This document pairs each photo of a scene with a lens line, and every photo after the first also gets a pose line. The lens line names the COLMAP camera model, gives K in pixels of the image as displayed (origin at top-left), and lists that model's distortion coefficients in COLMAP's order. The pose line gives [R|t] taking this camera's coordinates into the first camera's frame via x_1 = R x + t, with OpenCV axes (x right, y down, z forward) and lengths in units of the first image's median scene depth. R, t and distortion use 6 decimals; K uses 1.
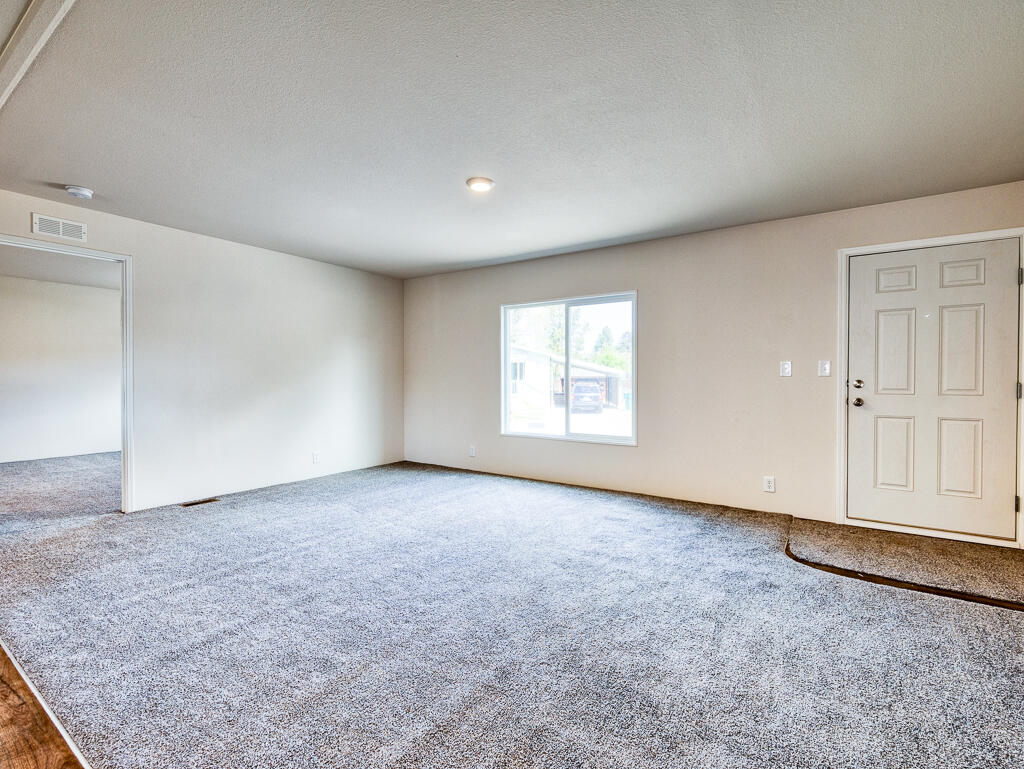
lens RADIAL K [[467.1, 0, 510.3], [0, 467.1, 379.4], [0, 0, 1]] dist [-0.001710, -0.000051]
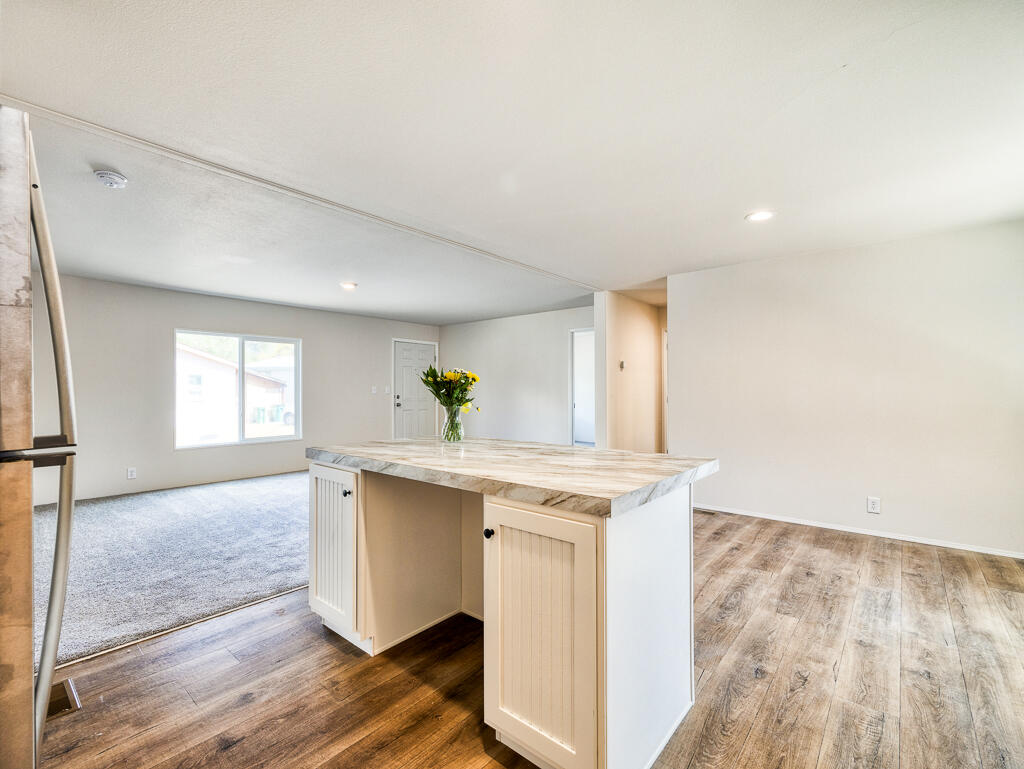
lens RADIAL K [[467.1, 0, 514.3], [0, 467.1, 387.9], [0, 0, 1]] dist [-0.001710, -0.000051]
pose [[0.100890, 0.001252, 0.994897, -1.512680], [0.003036, 0.999994, -0.001566, -0.029227], [-0.994893, 0.003179, 0.100885, 0.184050]]
